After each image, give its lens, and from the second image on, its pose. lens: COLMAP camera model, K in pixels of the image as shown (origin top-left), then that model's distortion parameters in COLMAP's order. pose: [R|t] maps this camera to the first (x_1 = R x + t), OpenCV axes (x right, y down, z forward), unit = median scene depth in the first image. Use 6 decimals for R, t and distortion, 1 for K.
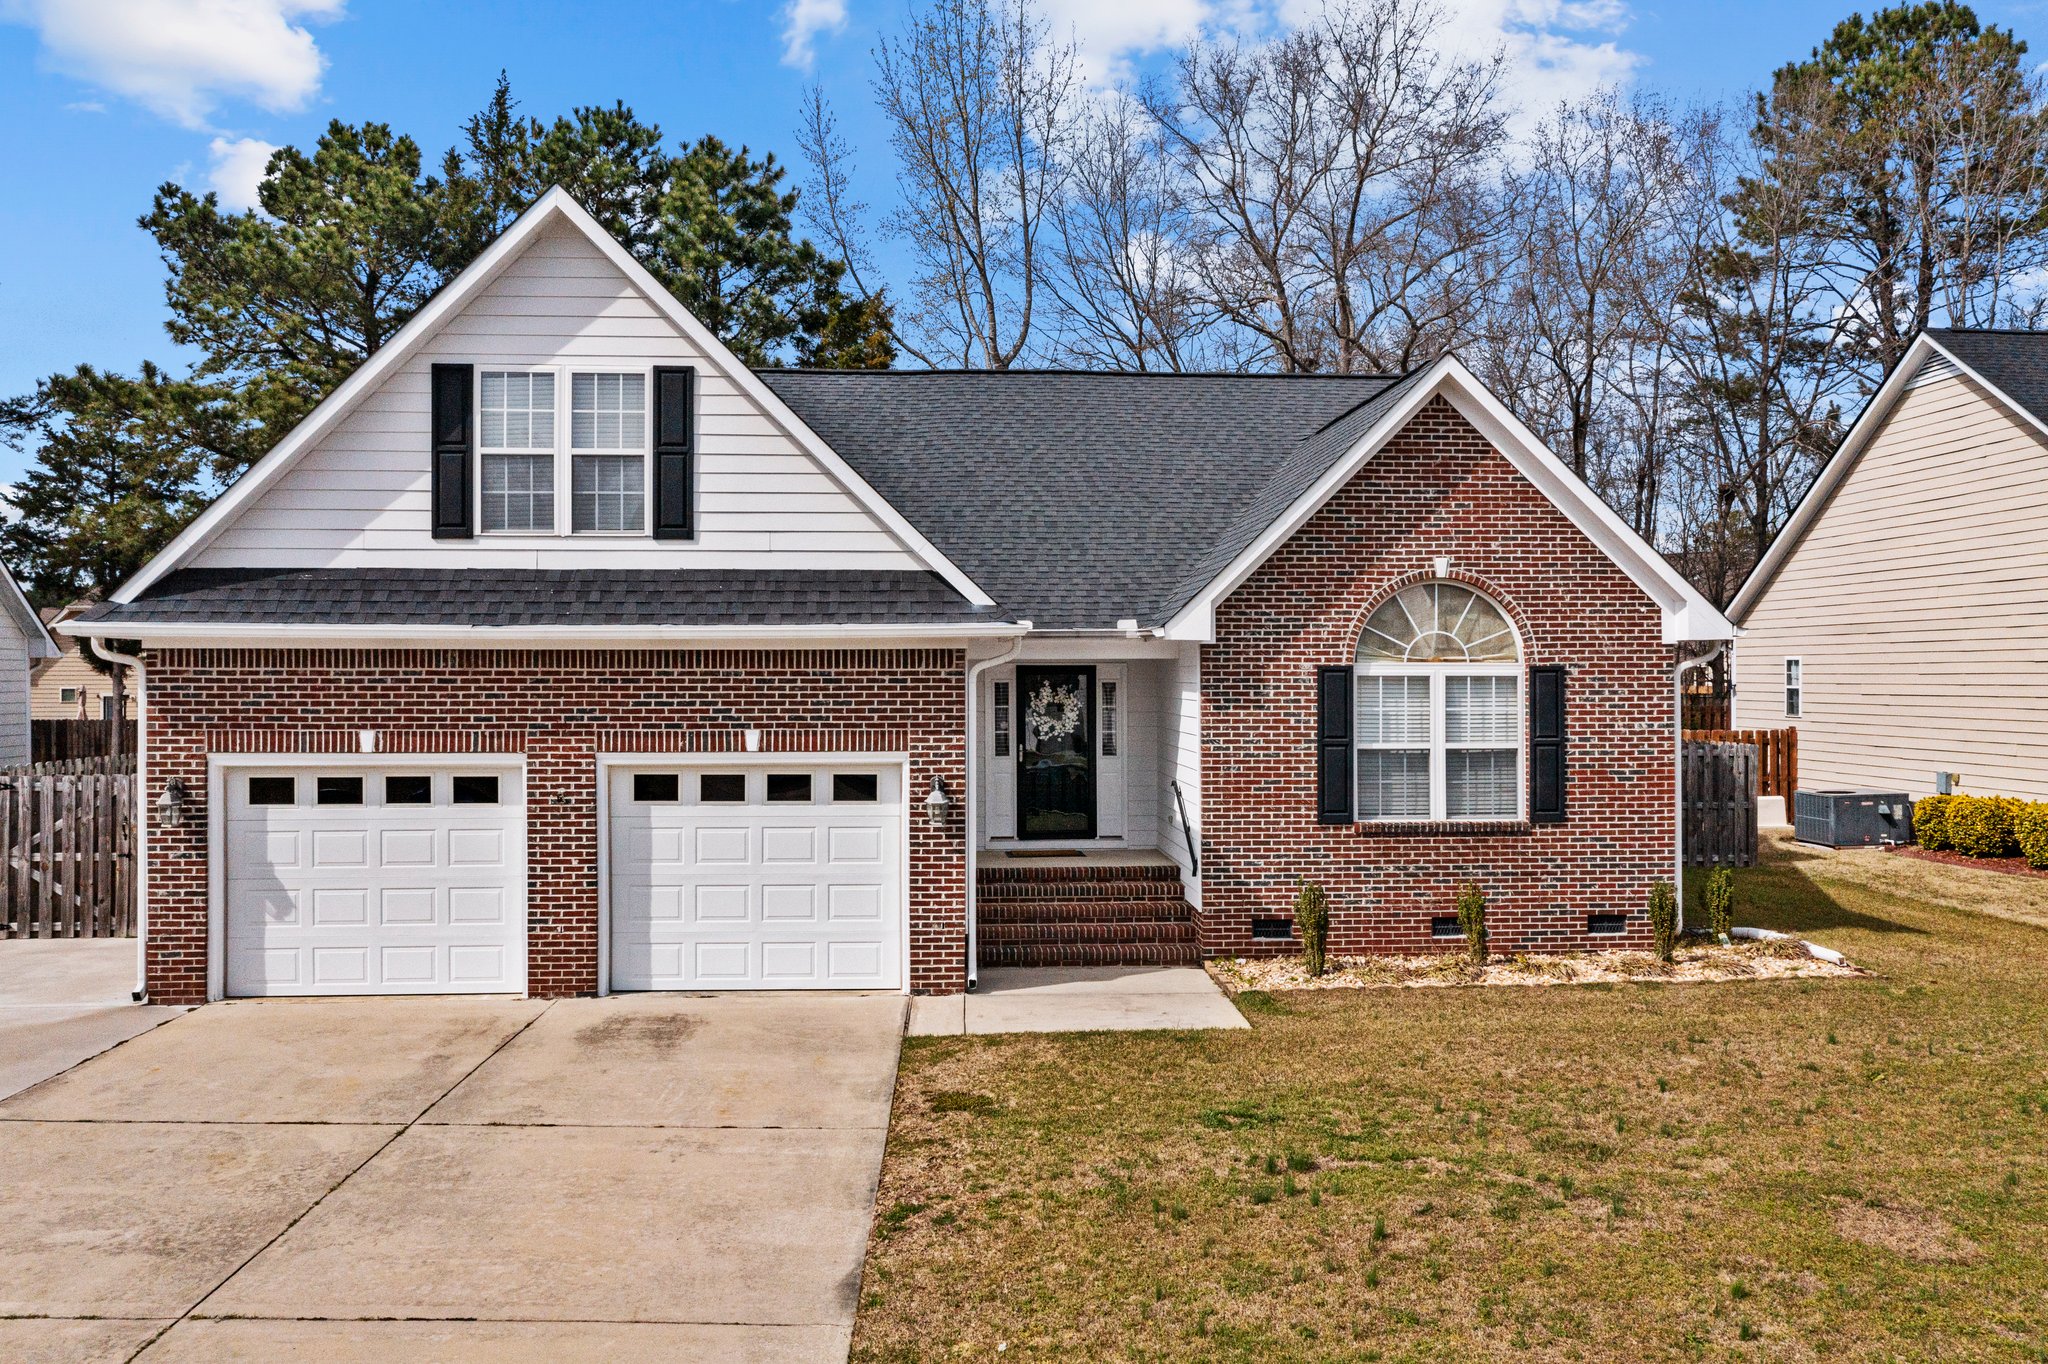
lens RADIAL K [[1627.8, 0, 1015.3], [0, 1627.8, 674.0], [0, 0, 1]] dist [-0.011221, -0.006981]
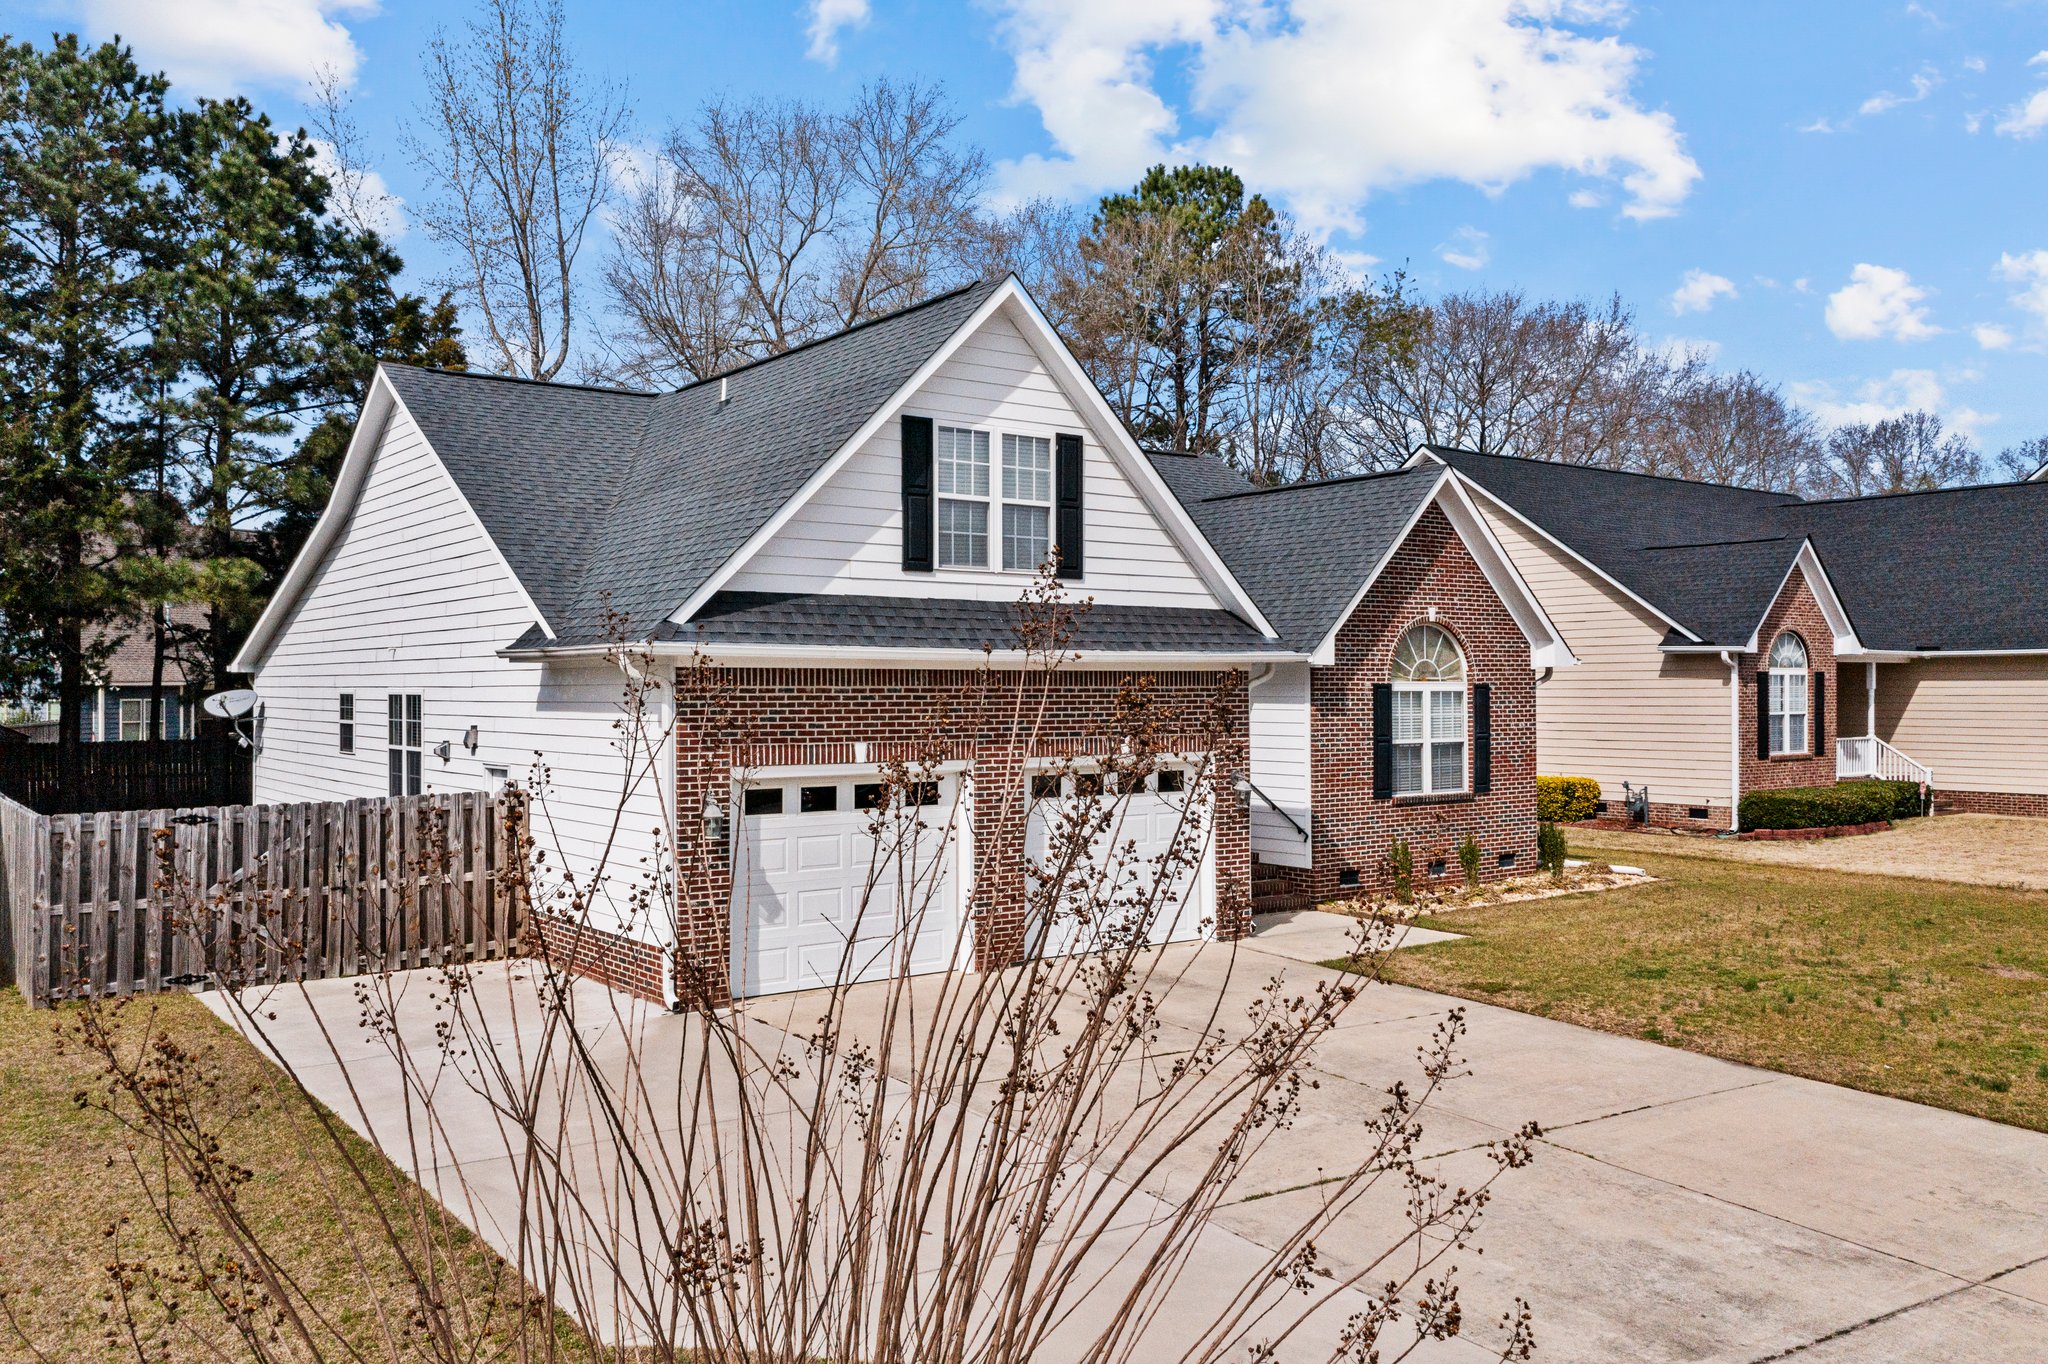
lens RADIAL K [[1627.8, 0, 1022.6], [0, 1627.8, 677.2], [0, 0, 1]] dist [-0.011221, -0.006981]
pose [[0.834810, 0.002811, 0.550531, -0.890379], [0.001098, 0.999976, -0.006771, -0.001989], [-0.550537, 0.006257, 0.834787, 0.016869]]
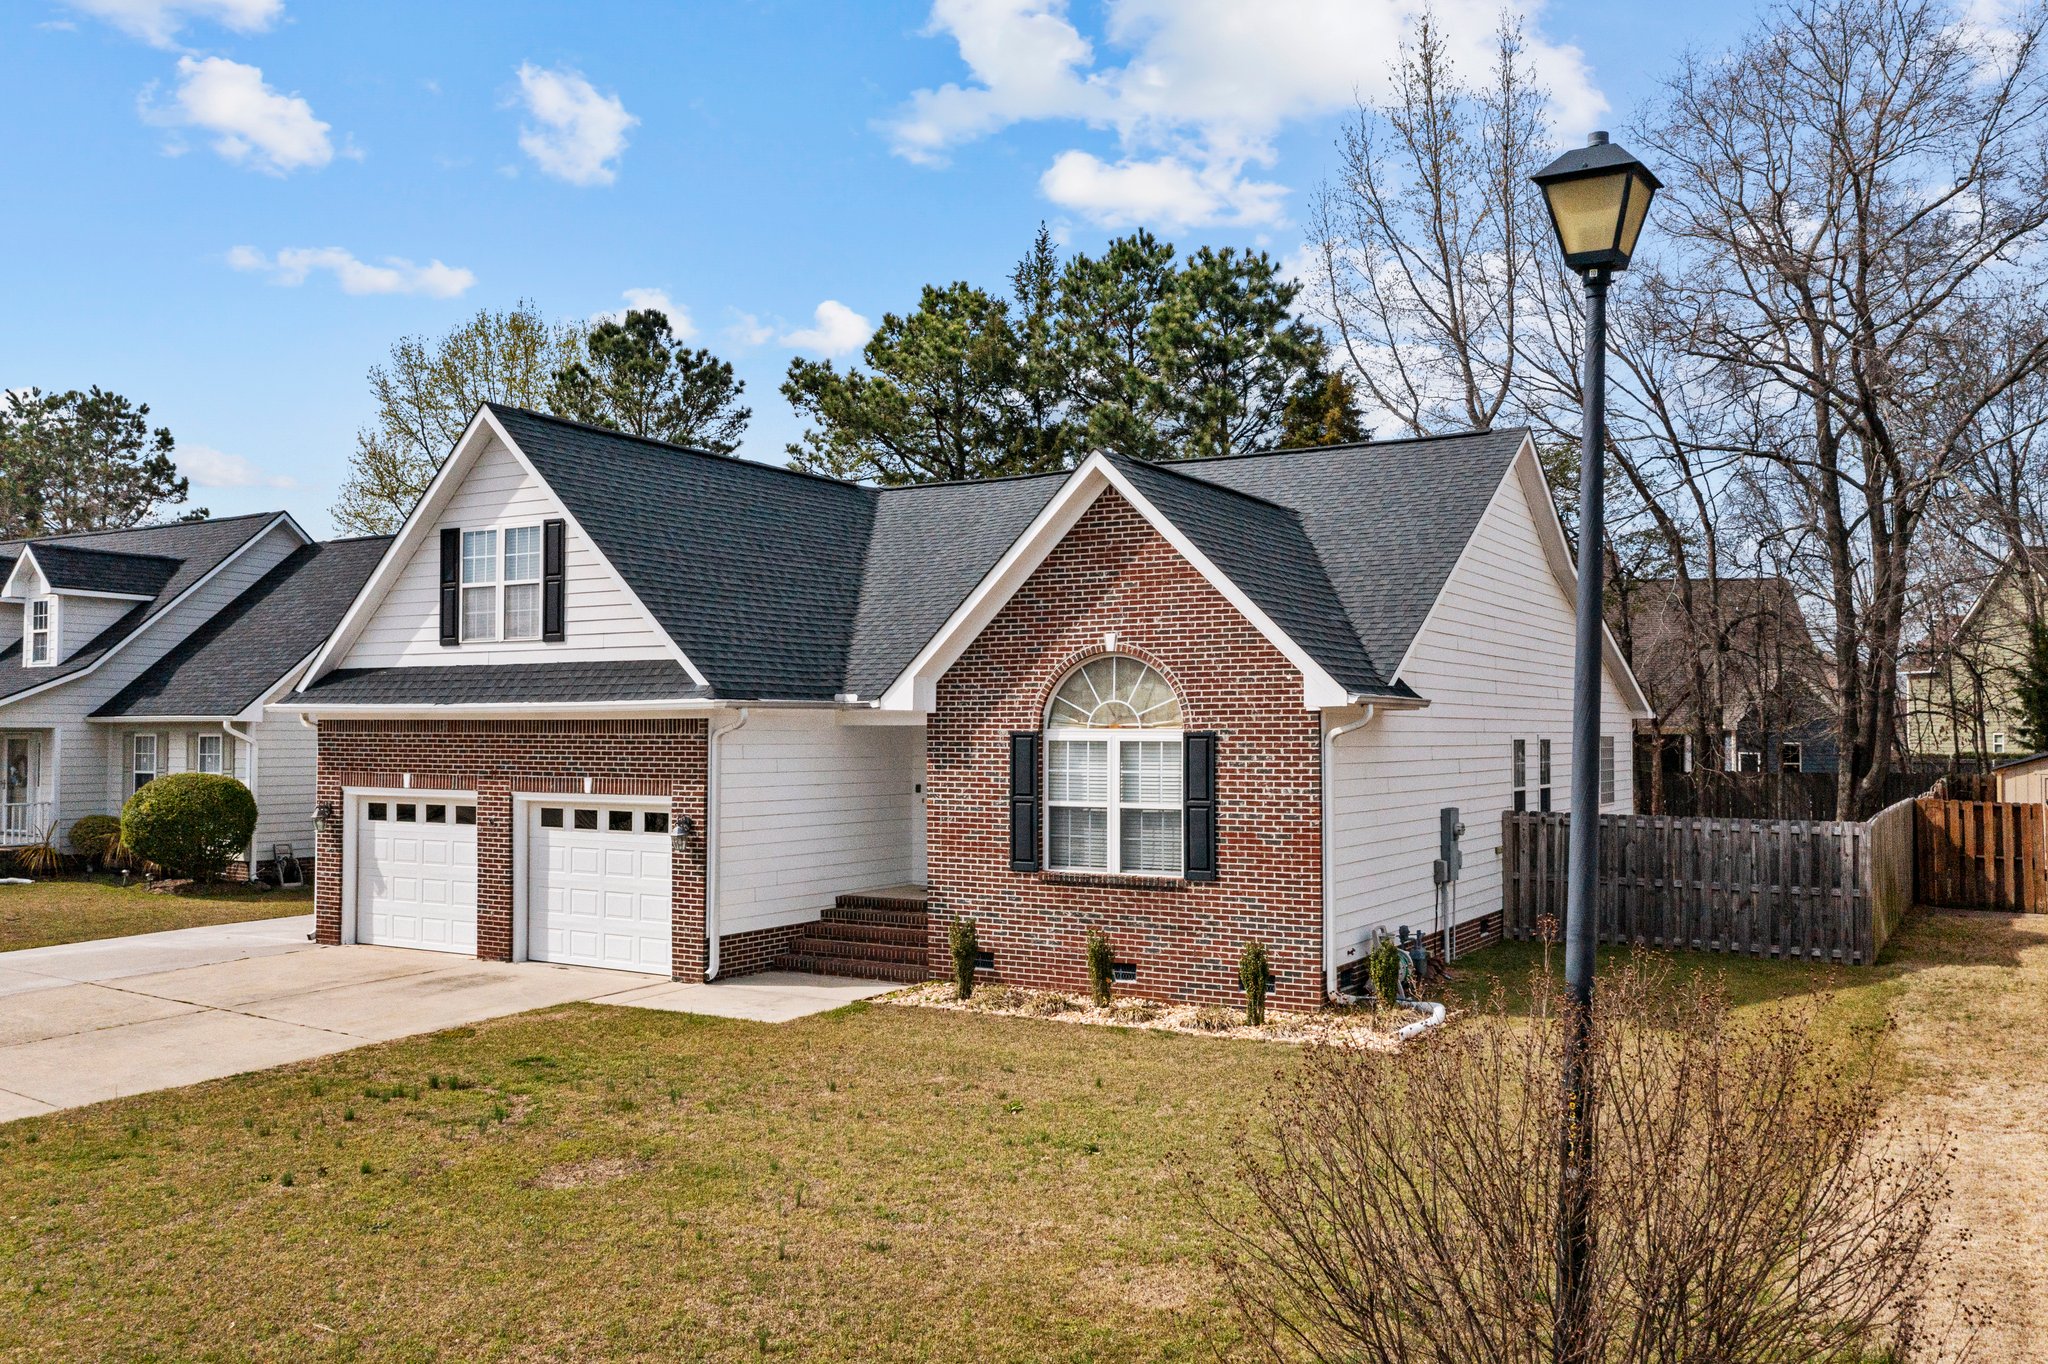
lens RADIAL K [[1627.8, 0, 1013.2], [0, 1627.8, 684.5], [0, 0, 1]] dist [-0.011221, -0.006981]
pose [[0.823992, -0.014439, -0.566418, 0.907713], [-0.002254, 0.999584, -0.028760, -0.005690], [0.566598, 0.024974, 0.823616, 0.063593]]
